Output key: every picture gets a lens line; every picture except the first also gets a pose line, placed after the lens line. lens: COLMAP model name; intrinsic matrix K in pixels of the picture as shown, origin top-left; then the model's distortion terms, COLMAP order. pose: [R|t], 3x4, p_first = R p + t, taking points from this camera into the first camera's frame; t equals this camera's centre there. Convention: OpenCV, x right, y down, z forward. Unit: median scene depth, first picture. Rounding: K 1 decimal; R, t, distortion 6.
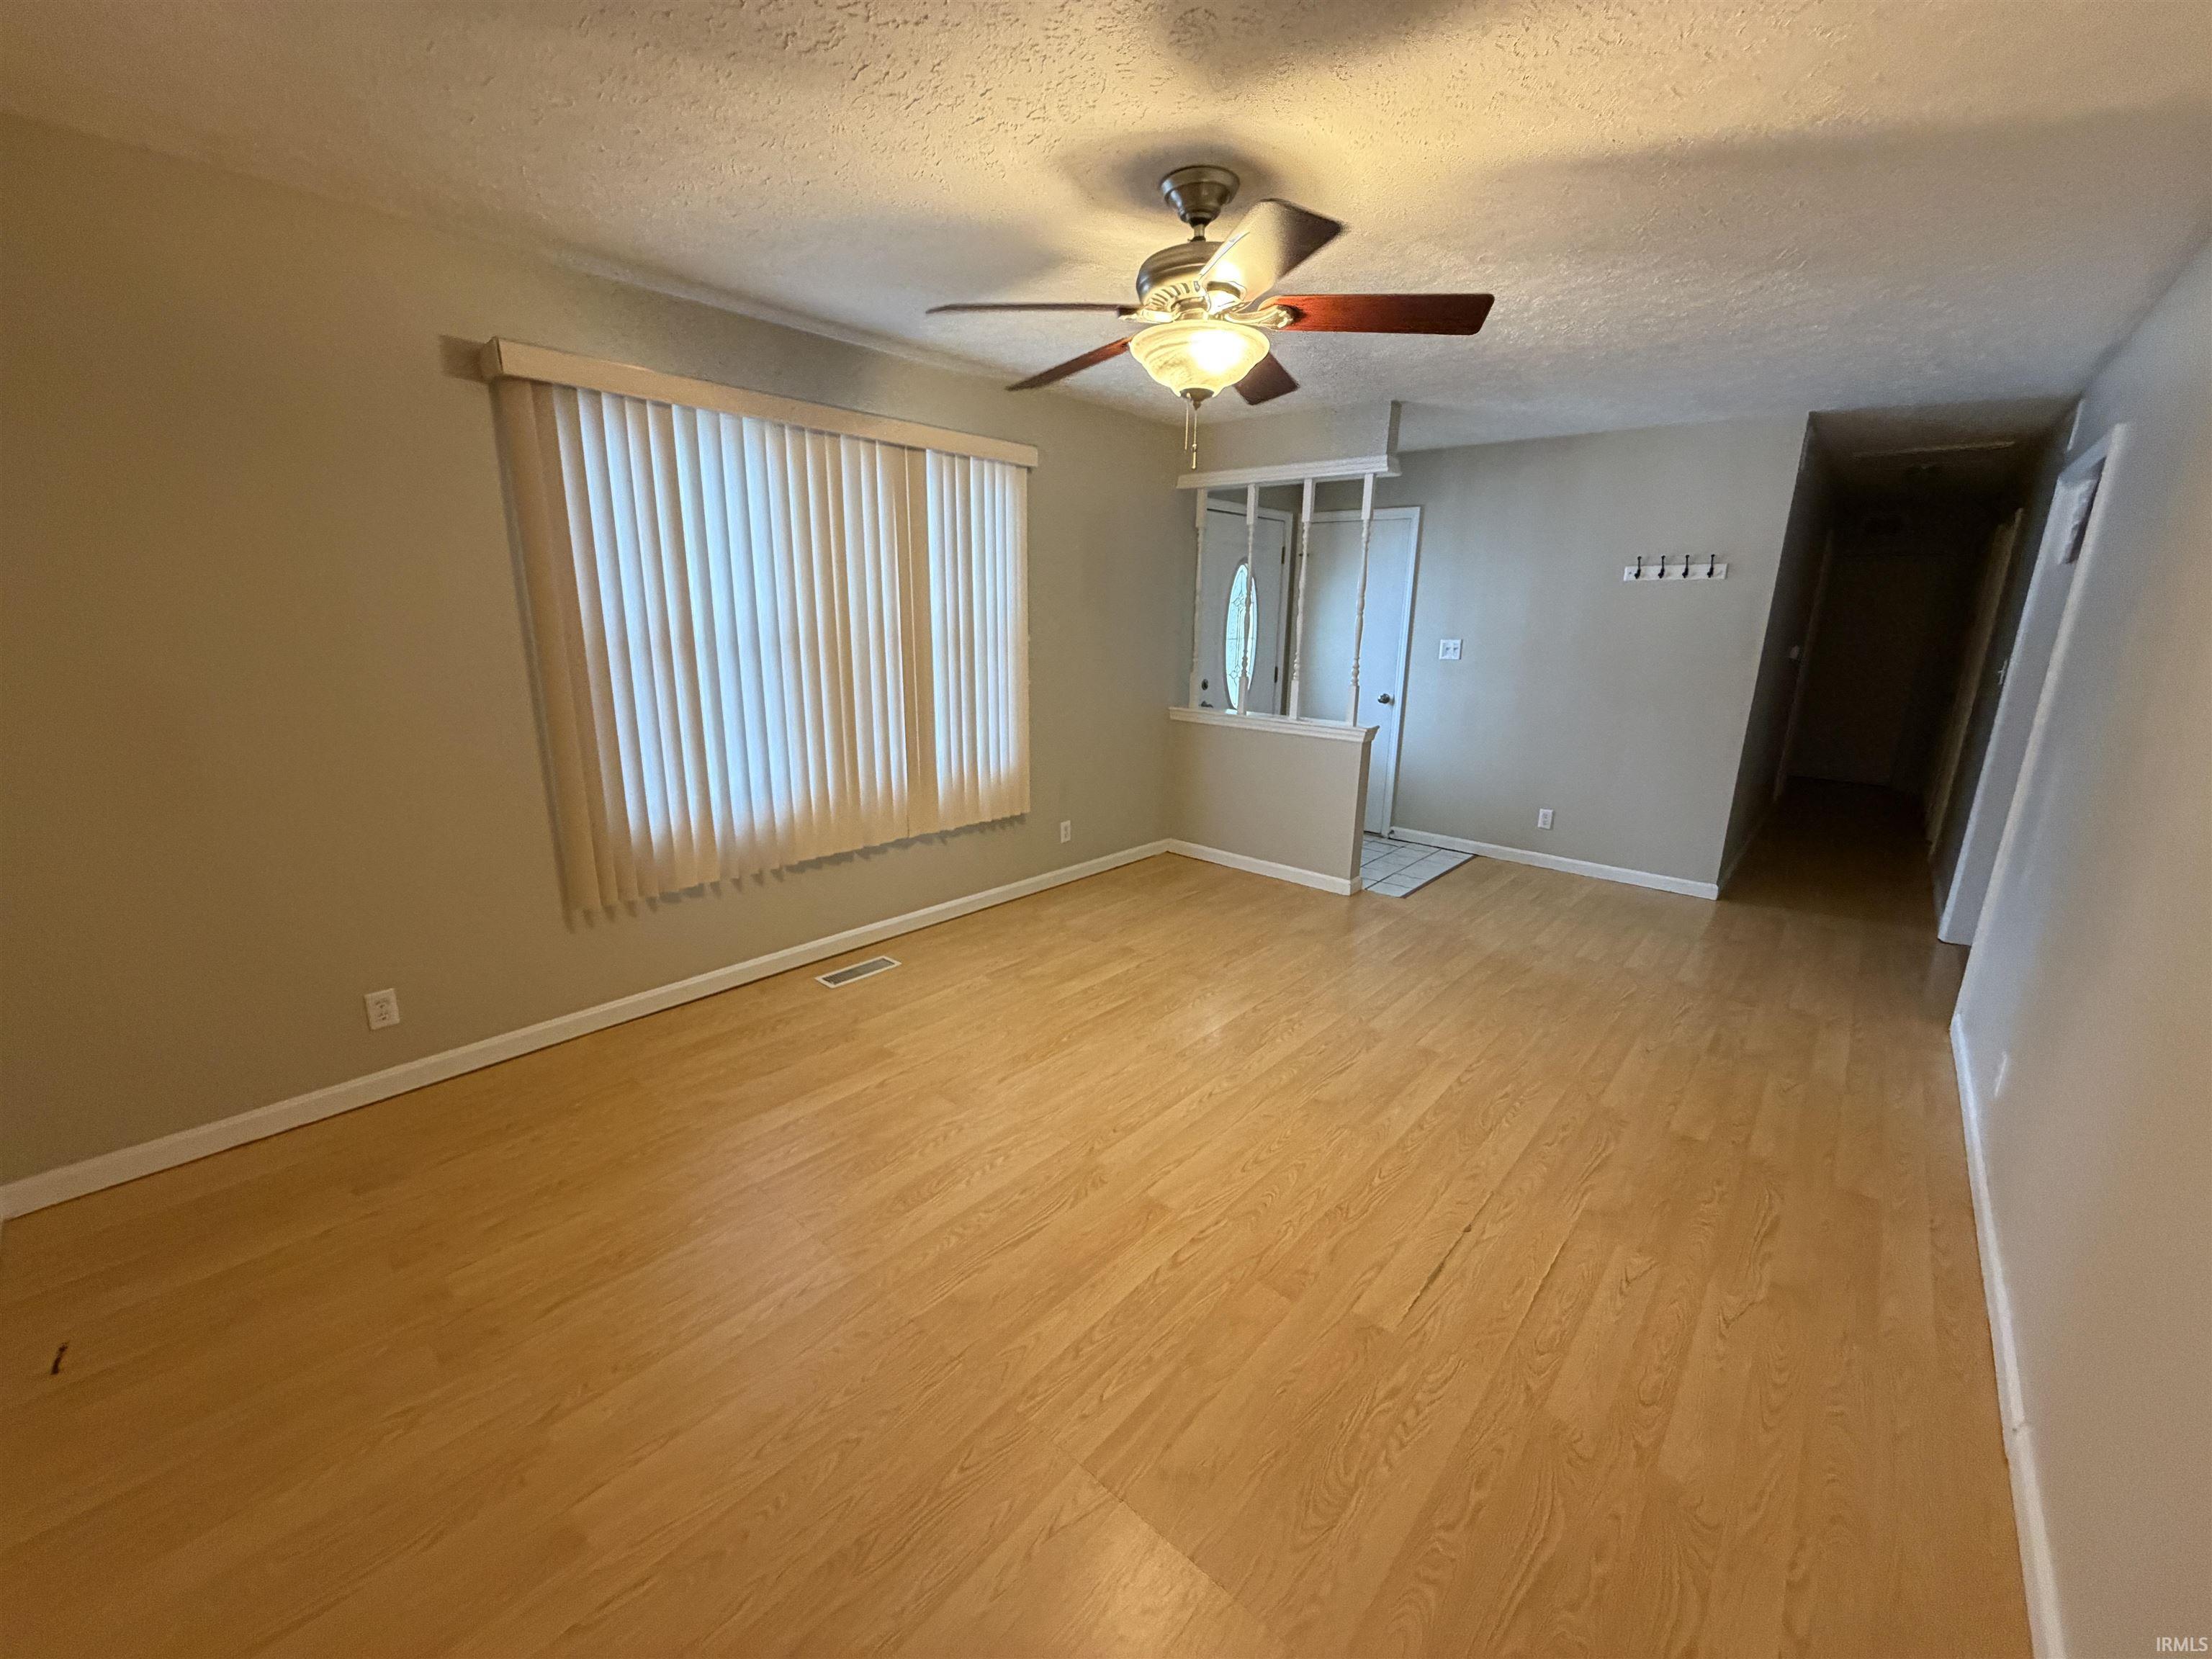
lens RADIAL K [[881.9, 0, 1102.9], [0, 881.9, 830.2], [0, 0, 1]] dist [-0.002793, -0.000010]
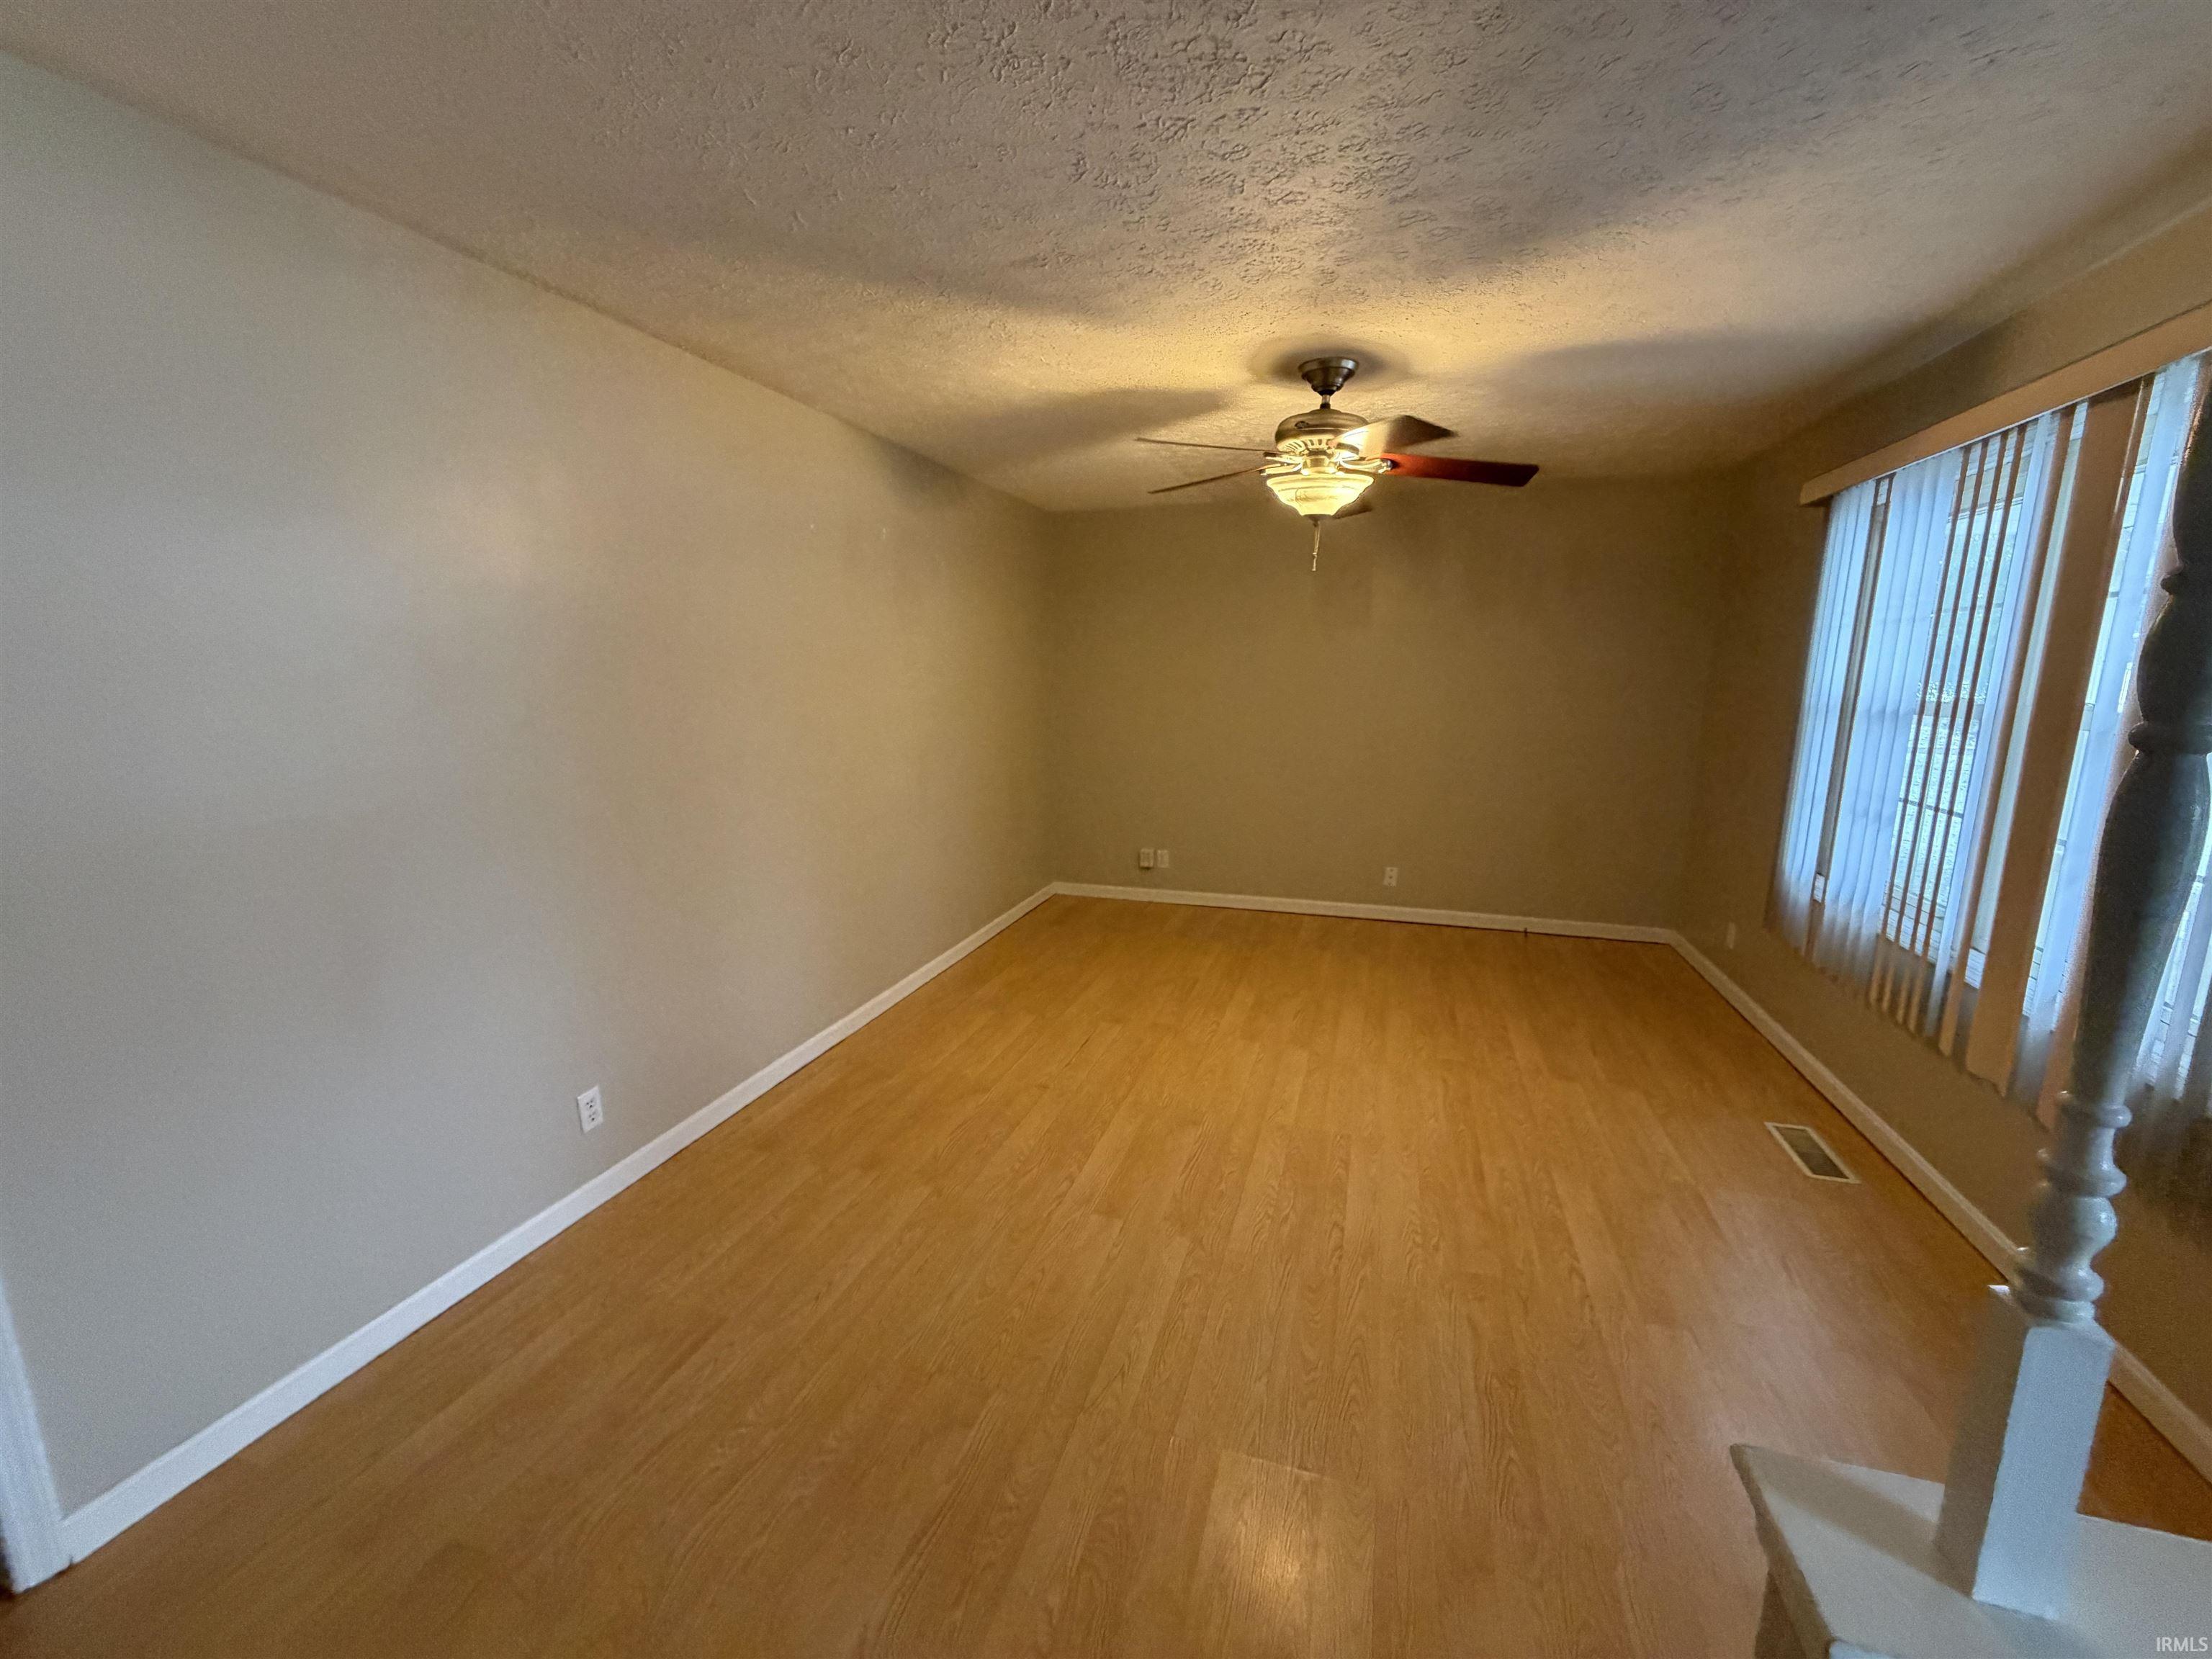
lens RADIAL K [[881.9, 0, 1104.3], [0, 881.9, 830.6], [0, 0, 1]] dist [-0.002793, -0.000010]
pose [[-0.916670, 0.063644, -0.394544, 0.764582], [-0.108774, 0.910234, 0.399552, -0.446097], [0.384556, 0.409173, -0.827462, 1.740372]]
